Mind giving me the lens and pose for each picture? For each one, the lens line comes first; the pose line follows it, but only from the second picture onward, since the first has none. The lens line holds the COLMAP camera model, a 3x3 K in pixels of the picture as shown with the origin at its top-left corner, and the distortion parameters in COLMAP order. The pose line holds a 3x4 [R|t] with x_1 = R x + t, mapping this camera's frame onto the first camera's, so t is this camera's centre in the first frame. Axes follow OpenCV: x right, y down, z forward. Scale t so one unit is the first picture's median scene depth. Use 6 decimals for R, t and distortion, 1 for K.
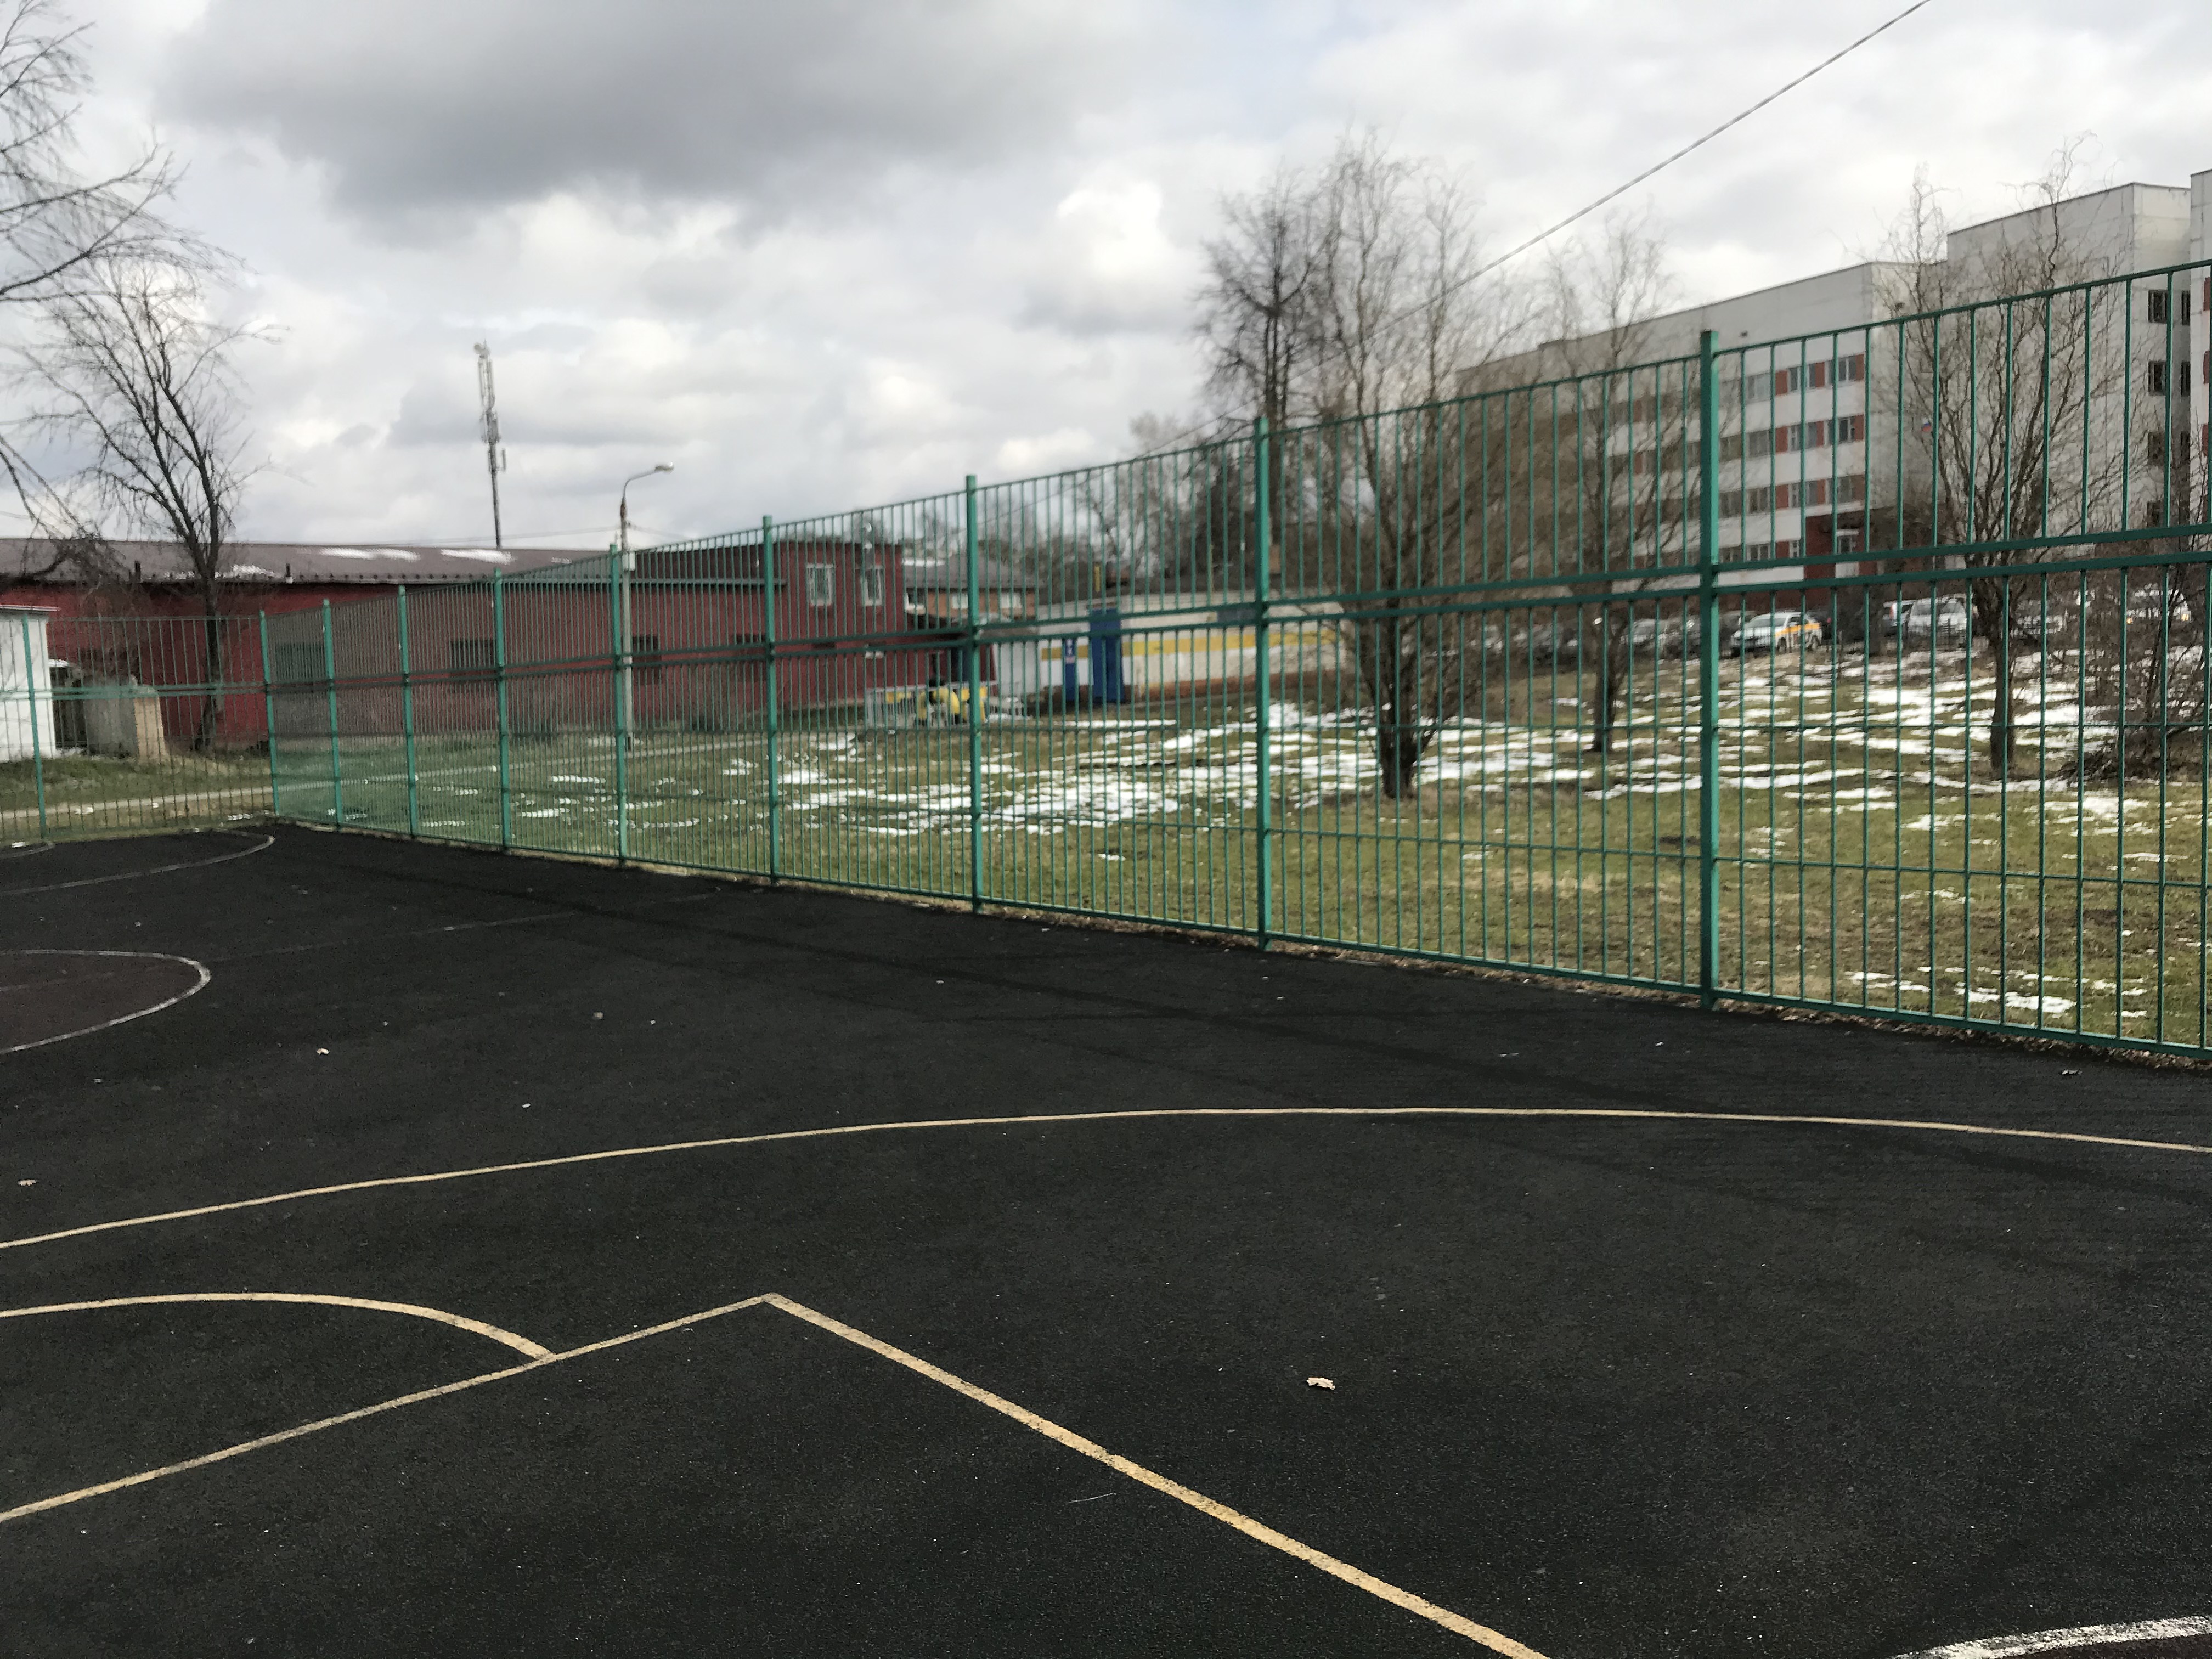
lens RADIAL K [[1839.5, 0, 1106.0], [0, 1839.5, 829.5], [0, 0, 1]] dist [0.009708, -0.002418]
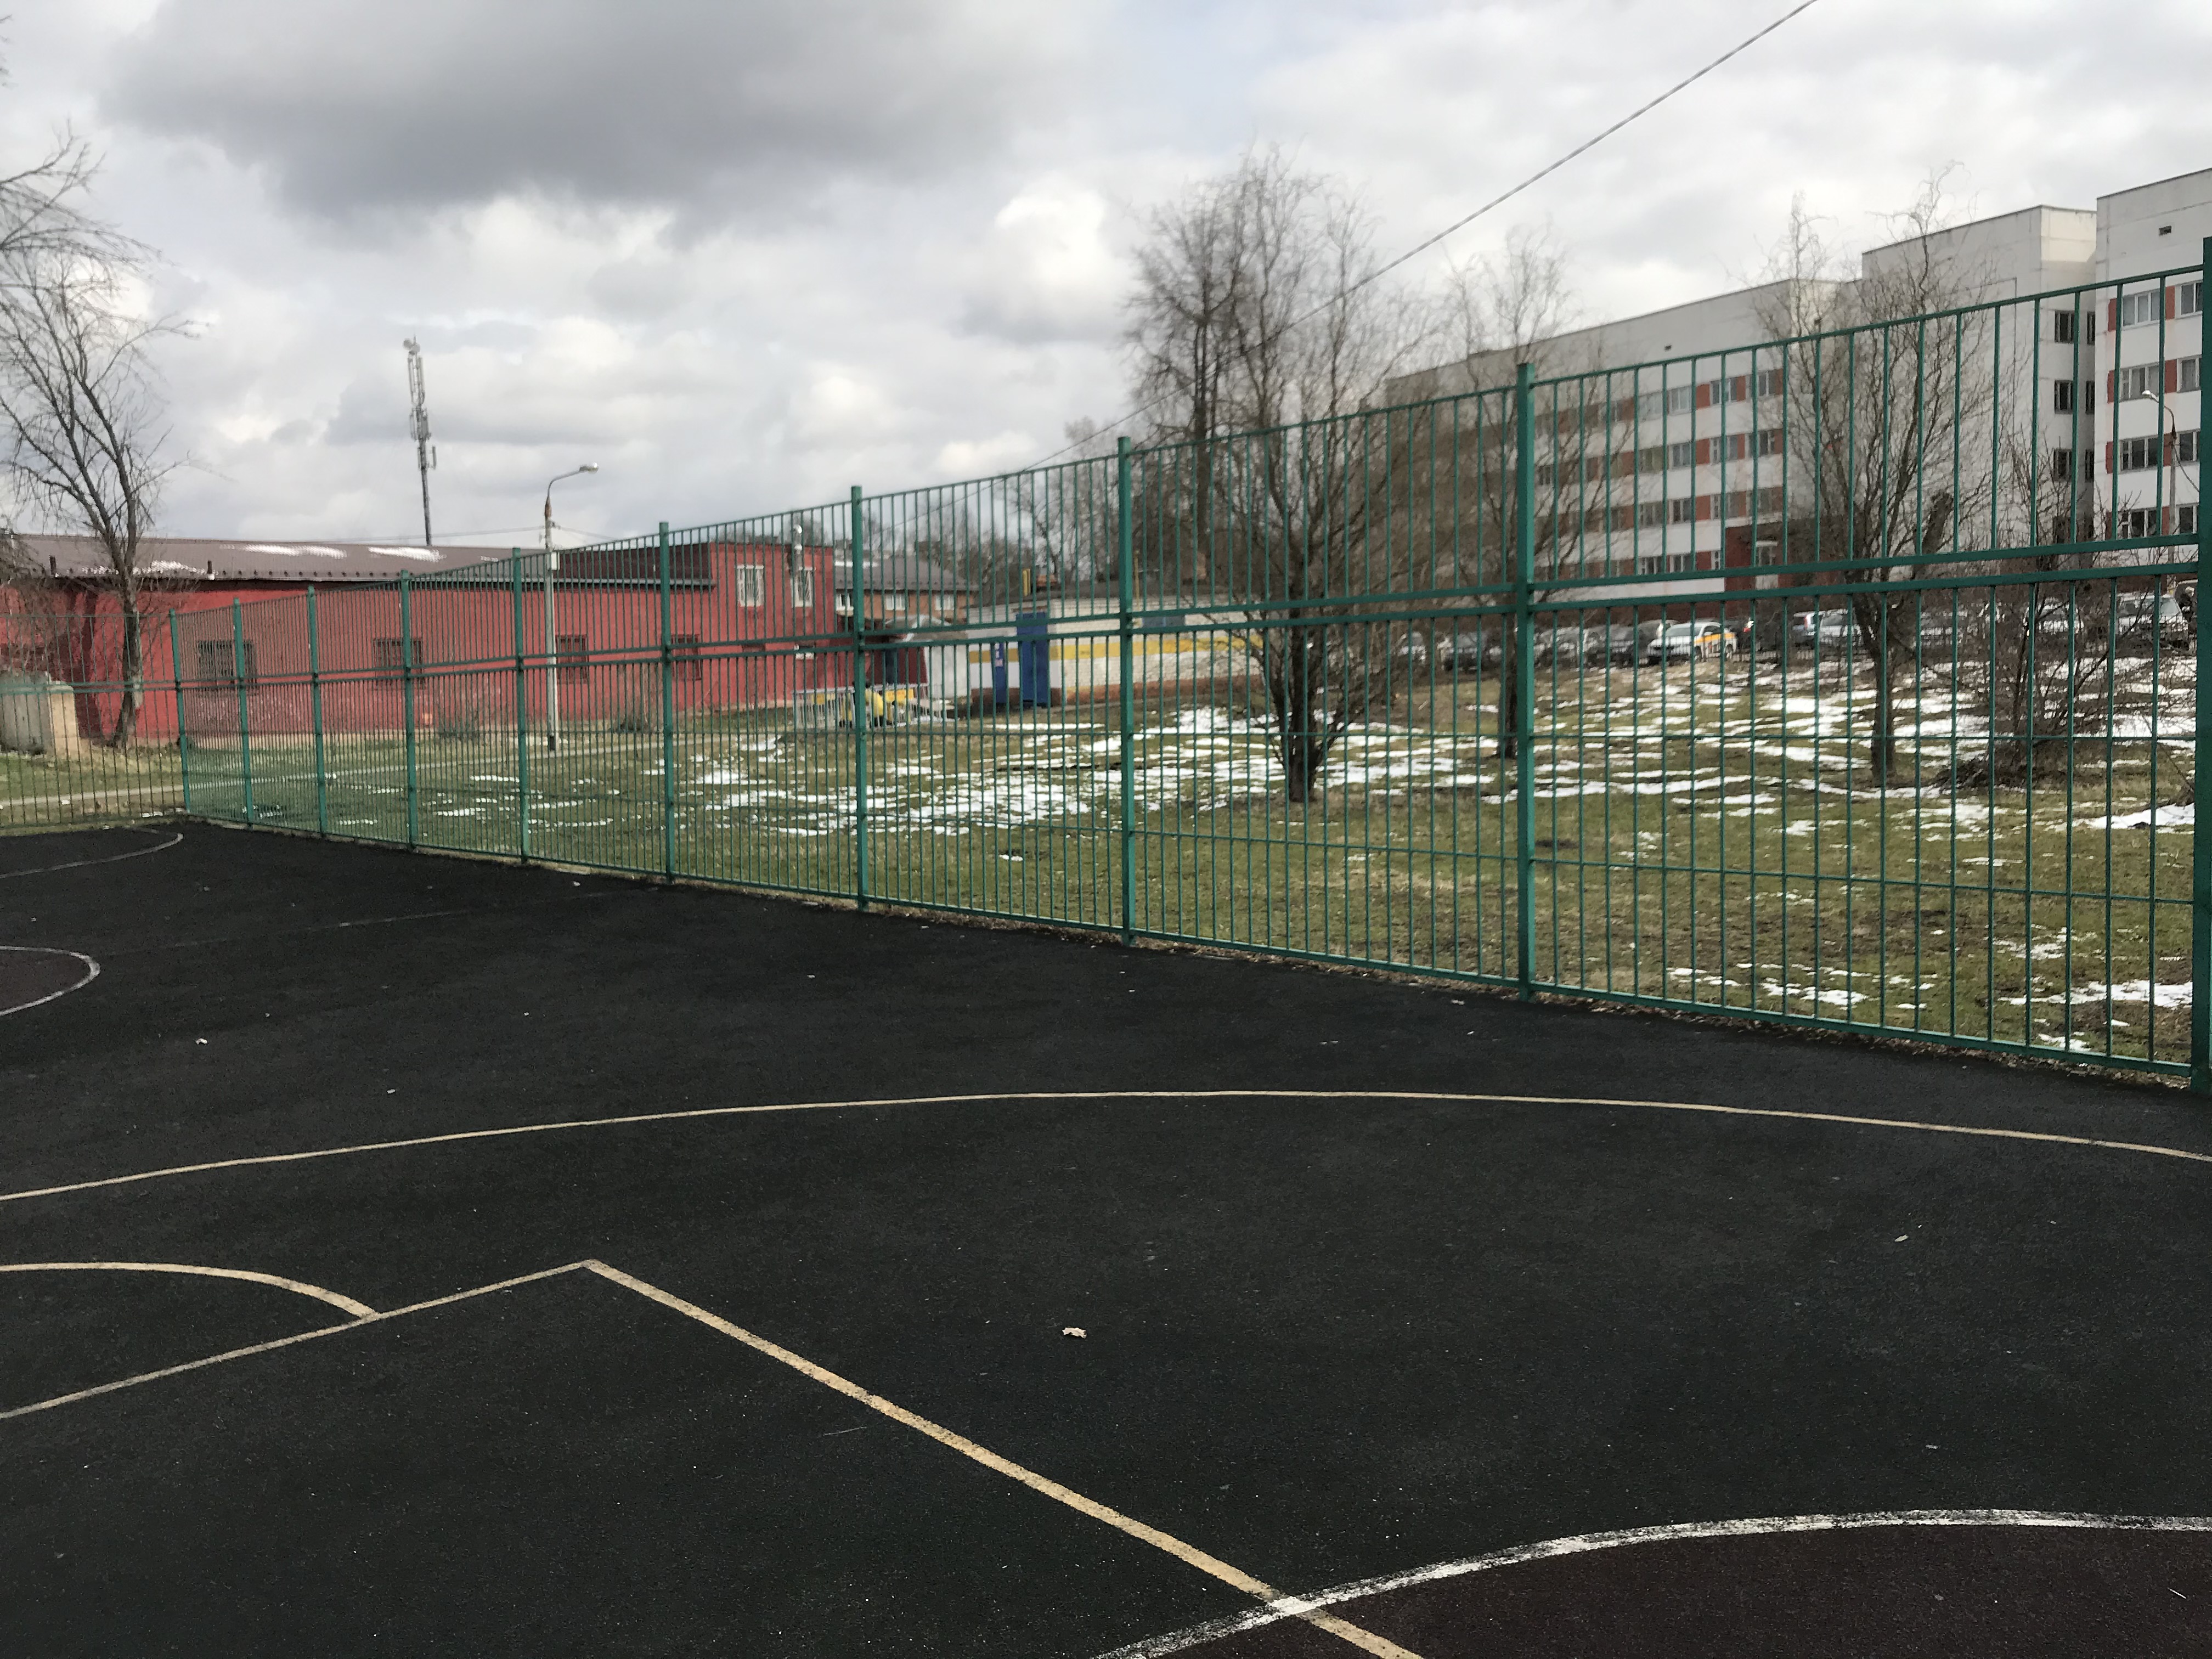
lens RADIAL K [[1834.9, 0, 1111.5], [0, 1834.9, 842.2], [0, 0, 1]] dist [0.014885, -0.009738]
pose [[0.999422, 0.004544, 0.033703, 0.017296], [-0.004733, 0.999973, 0.005540, 0.000320], [-0.033677, -0.005696, 0.999417, -0.016276]]
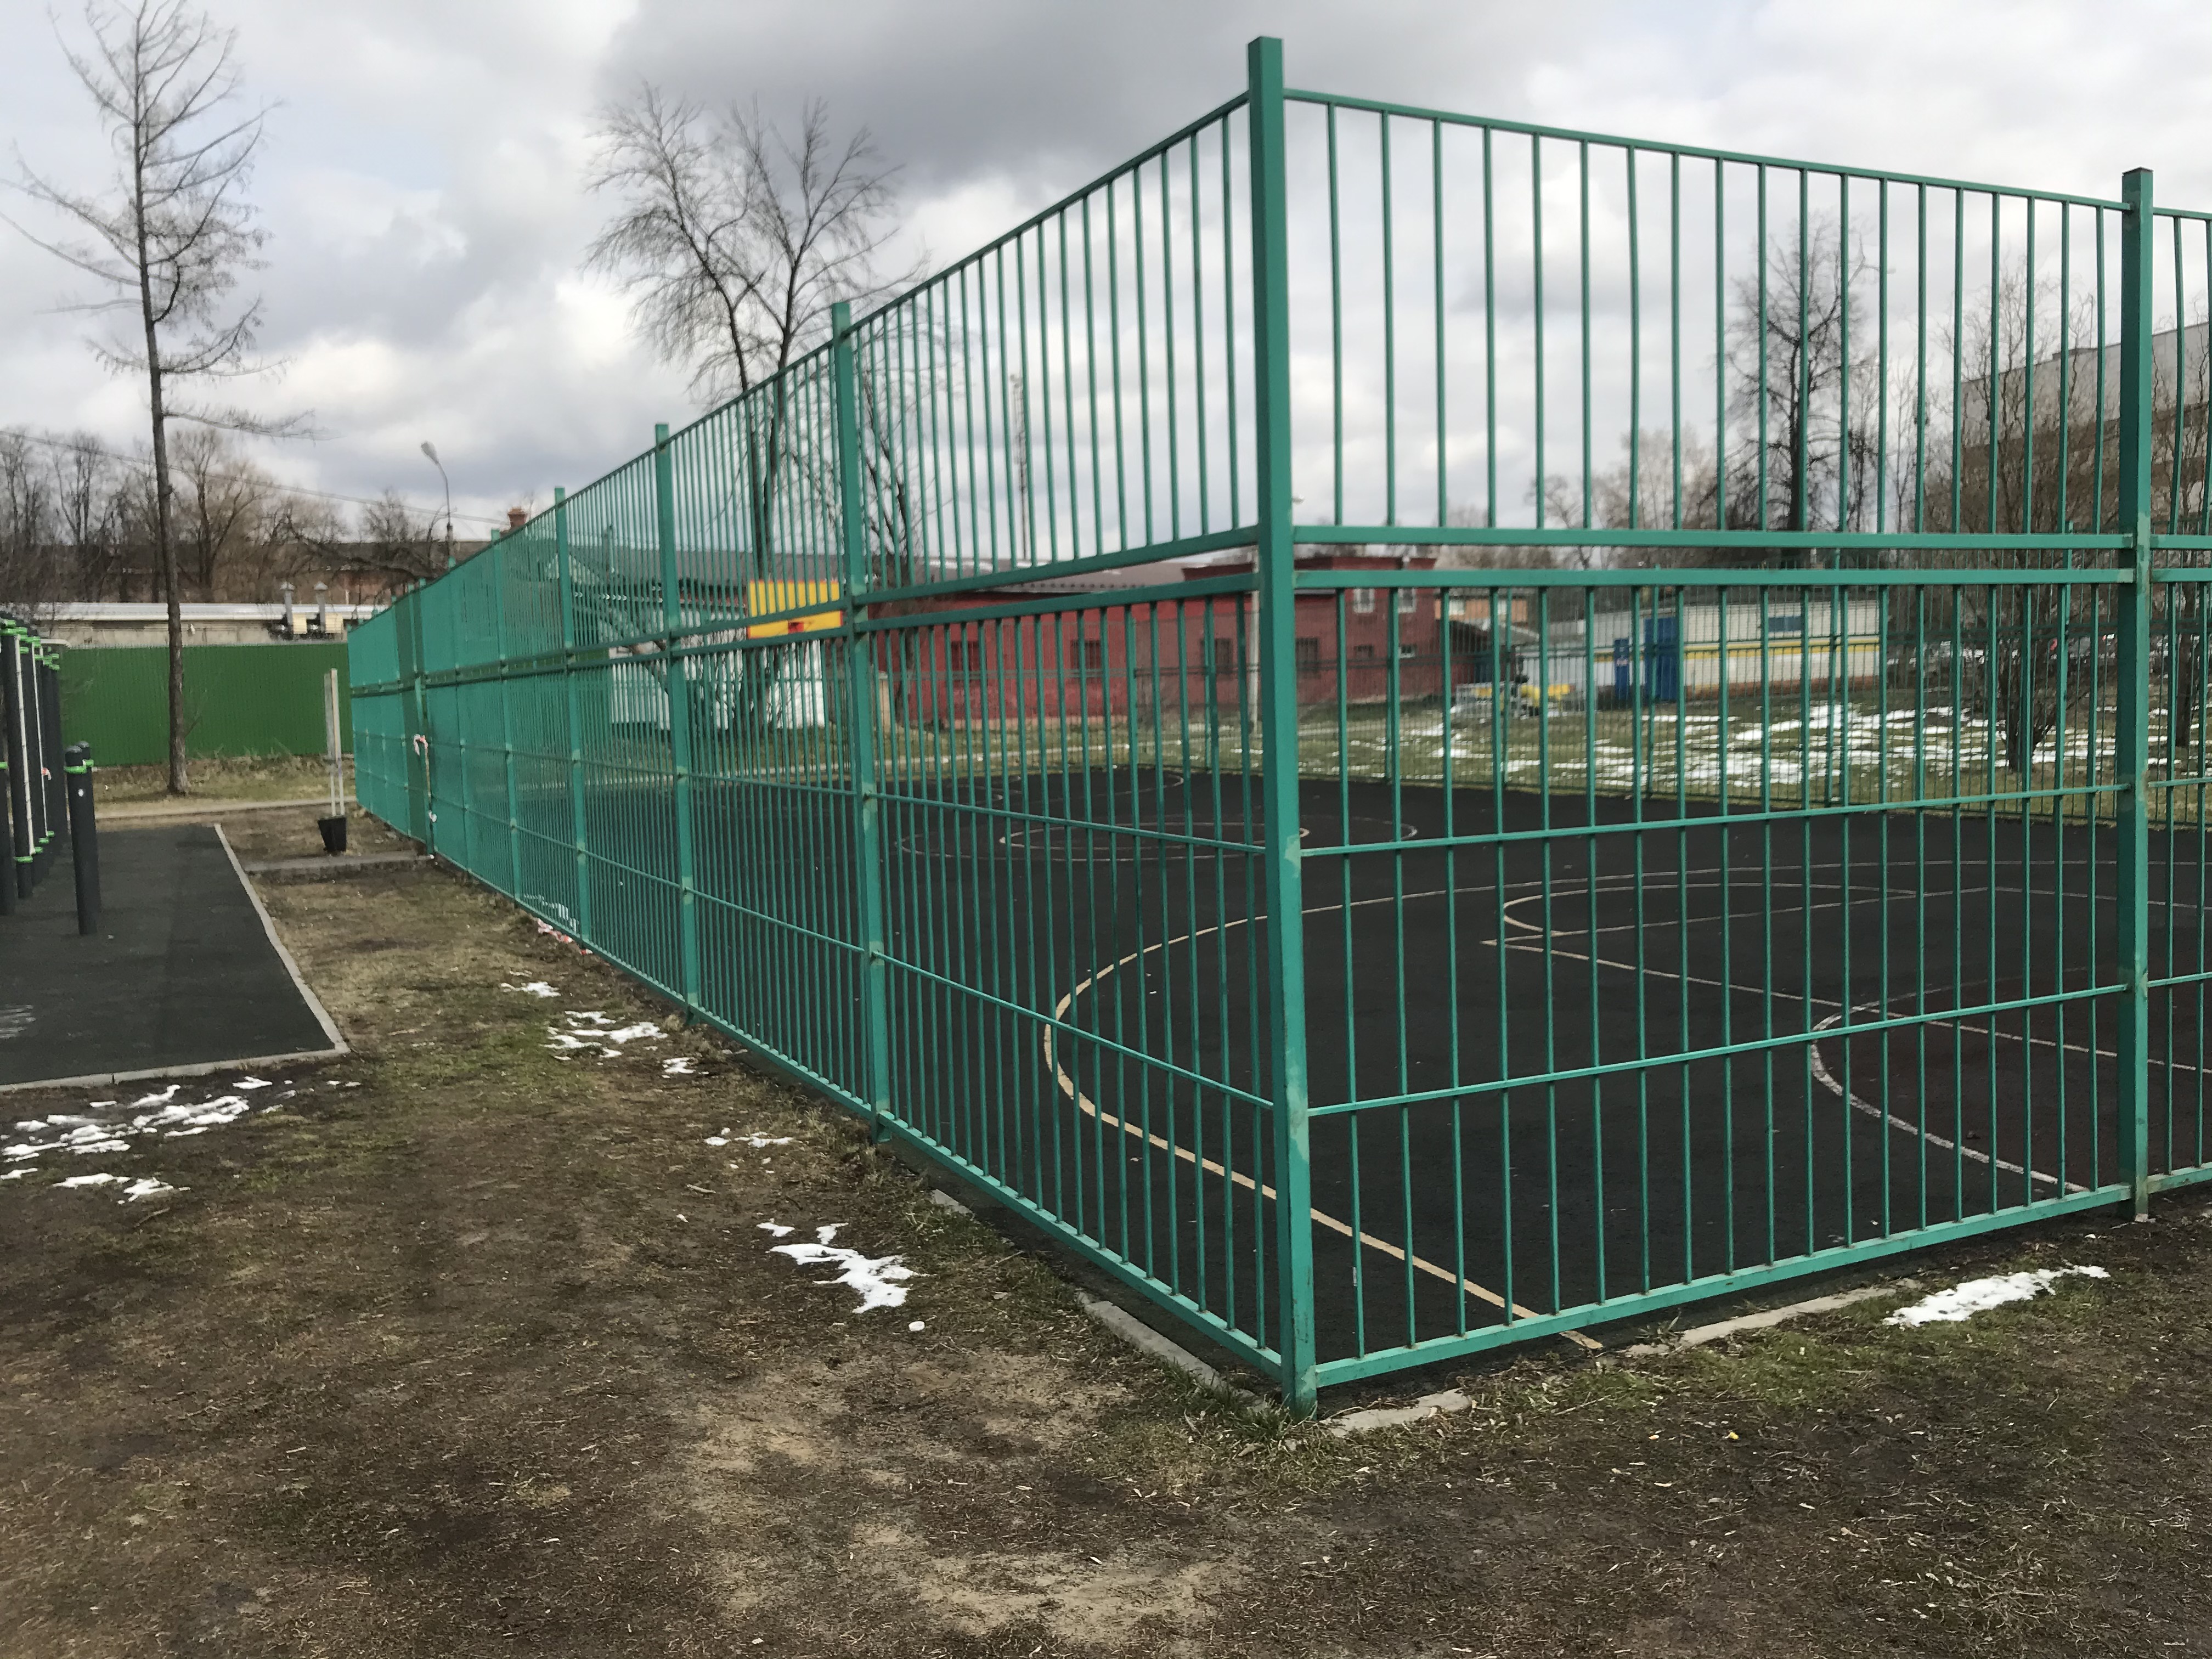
lens RADIAL K [[1820.7, 0, 1106.0], [0, 1820.7, 829.5], [0, 0, 1]] dist [-0.003598, 0.014429]
pose [[0.974959, 0.034721, -0.219655, -0.130815], [-0.034945, 0.999385, 0.002871, 0.029561], [0.219620, 0.004877, 0.975573, -0.265536]]
